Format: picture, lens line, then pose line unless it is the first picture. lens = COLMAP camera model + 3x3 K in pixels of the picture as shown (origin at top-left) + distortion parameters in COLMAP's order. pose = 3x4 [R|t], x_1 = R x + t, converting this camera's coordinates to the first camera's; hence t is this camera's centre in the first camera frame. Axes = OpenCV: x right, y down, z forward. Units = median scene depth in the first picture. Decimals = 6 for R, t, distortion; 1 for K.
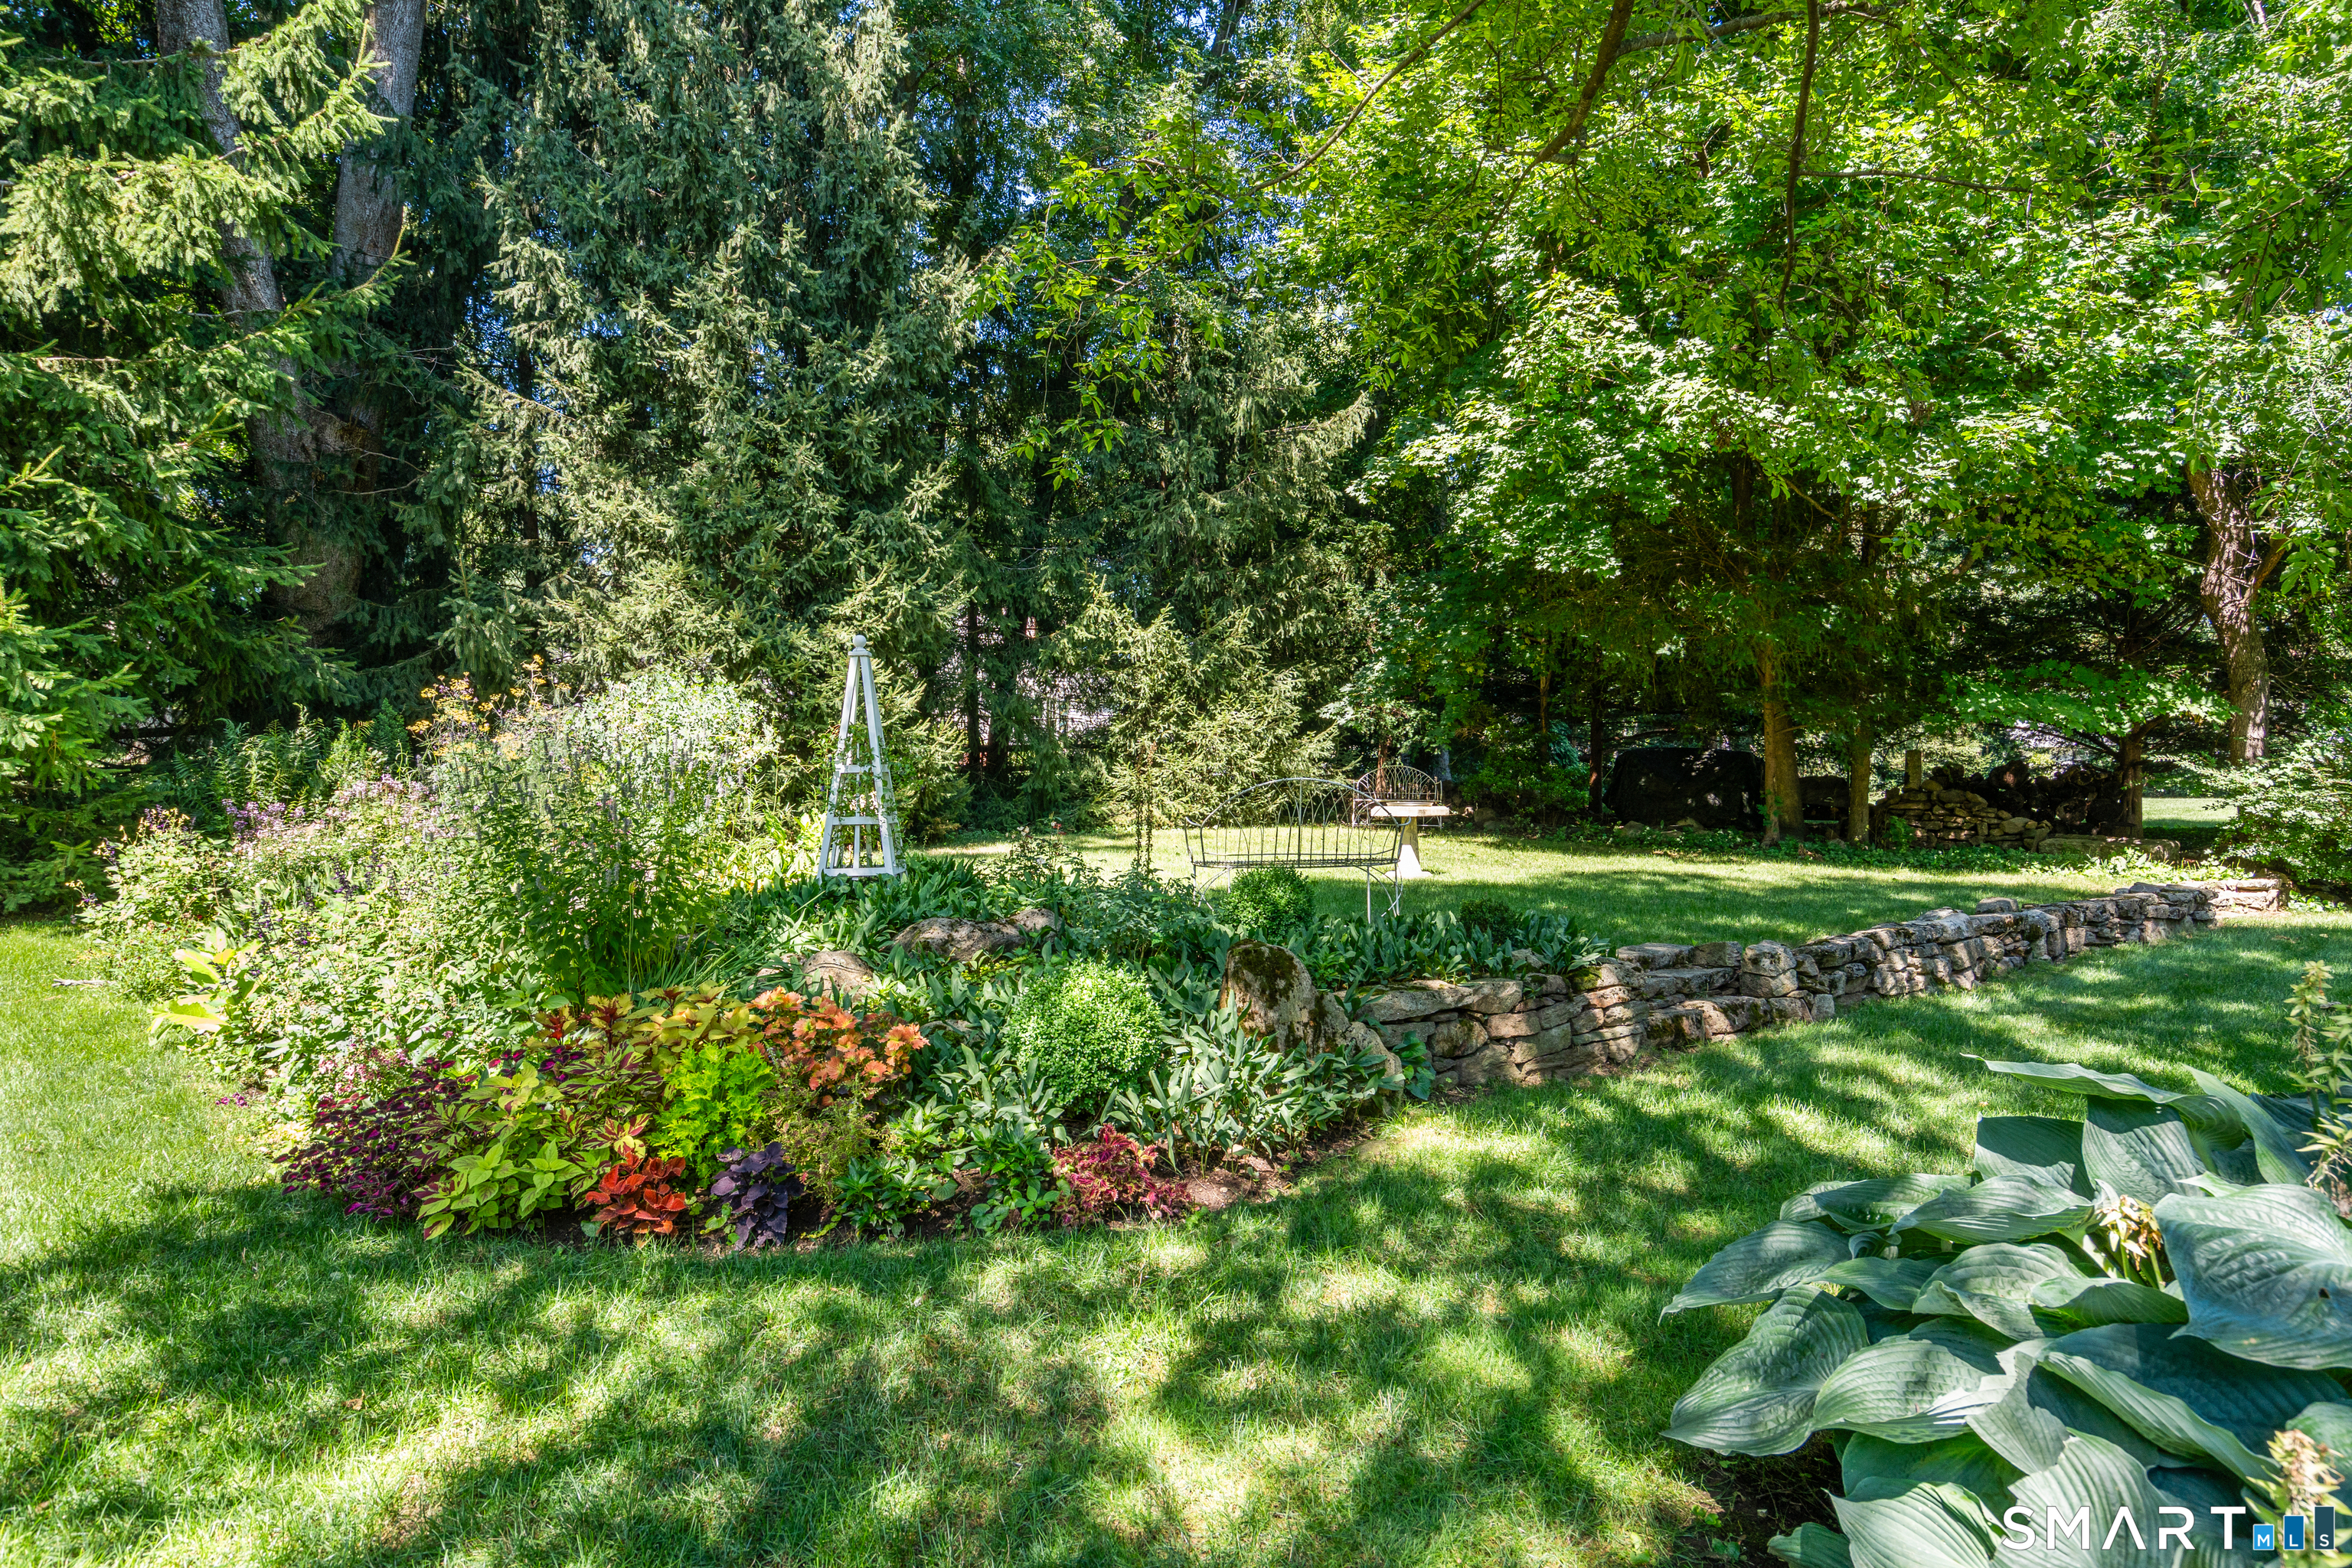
lens RADIAL K [[1364.2, 0, 1176.0], [0, 1364.2, 784.0], [0, 0, 1]] dist [0.005916, 0.000220]
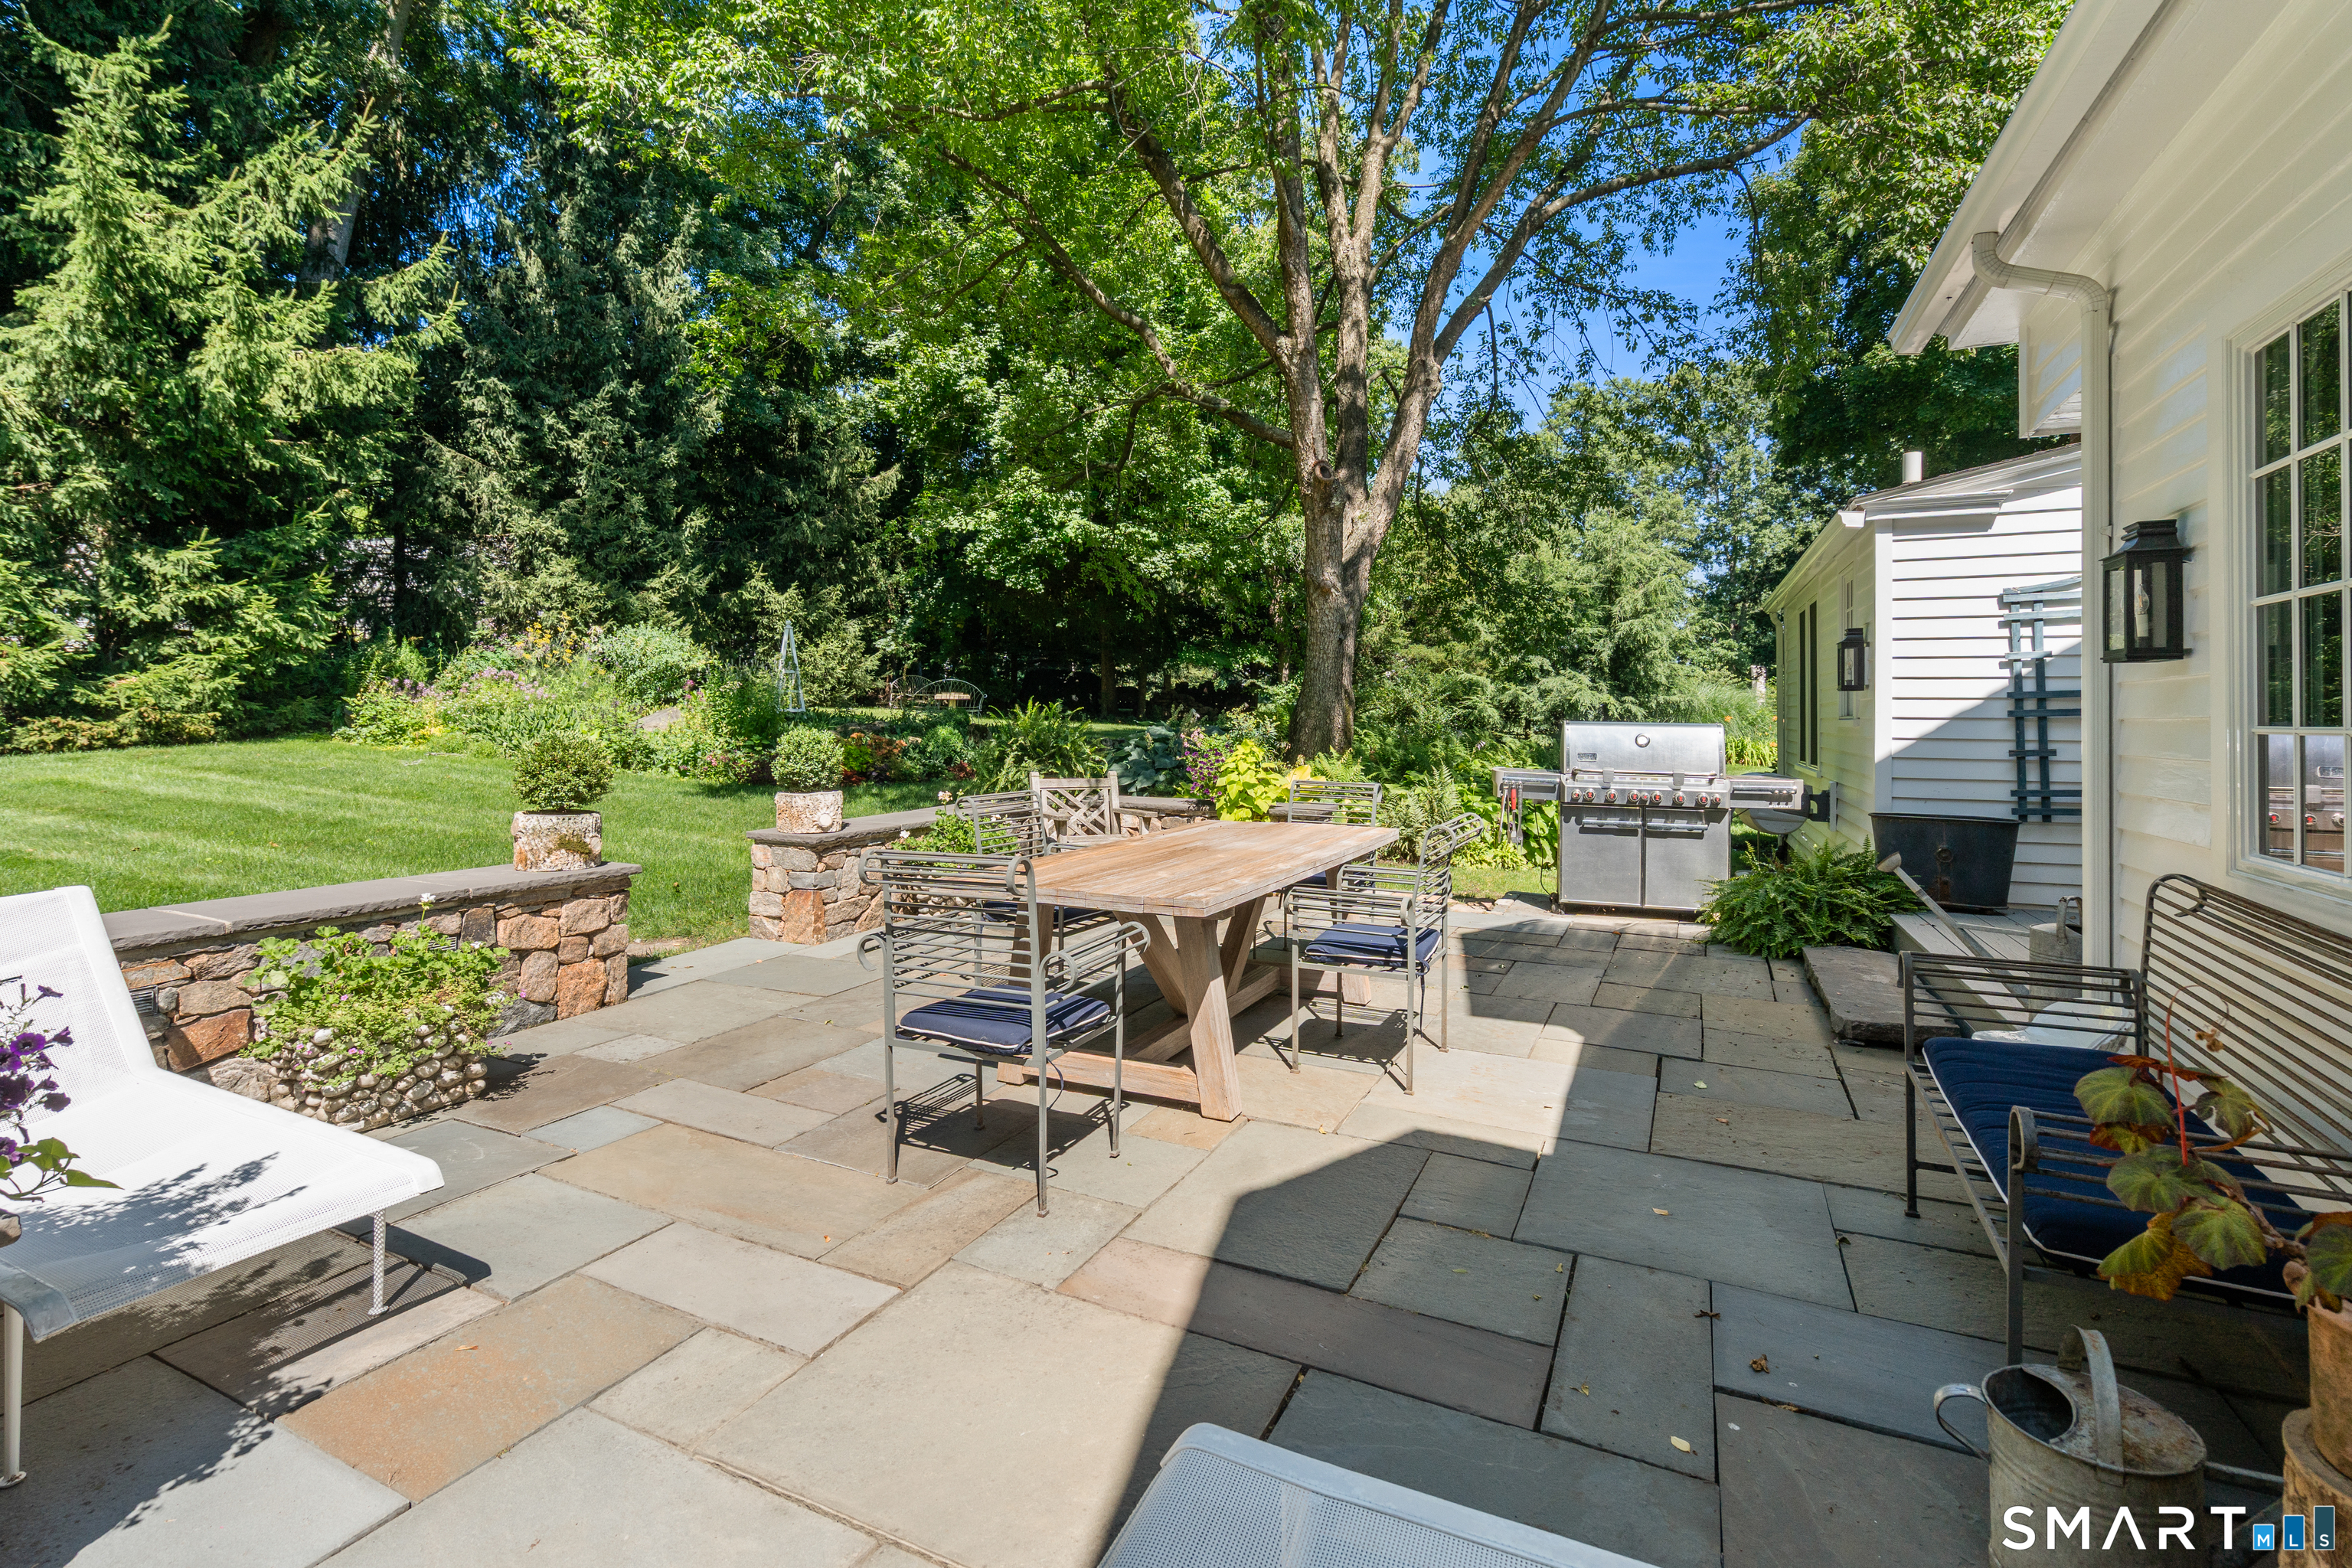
lens RADIAL K [[1093.4, 0, 1173.4], [0, 1093.4, 707.8], [0, 0, 1]] dist [-0.000022, -0.000013]
pose [[0.887122, 0.012672, 0.461362, -0.294497], [-0.019145, 0.999773, 0.009351, 0.013998], [-0.461139, -0.017128, 0.887163, -0.653772]]
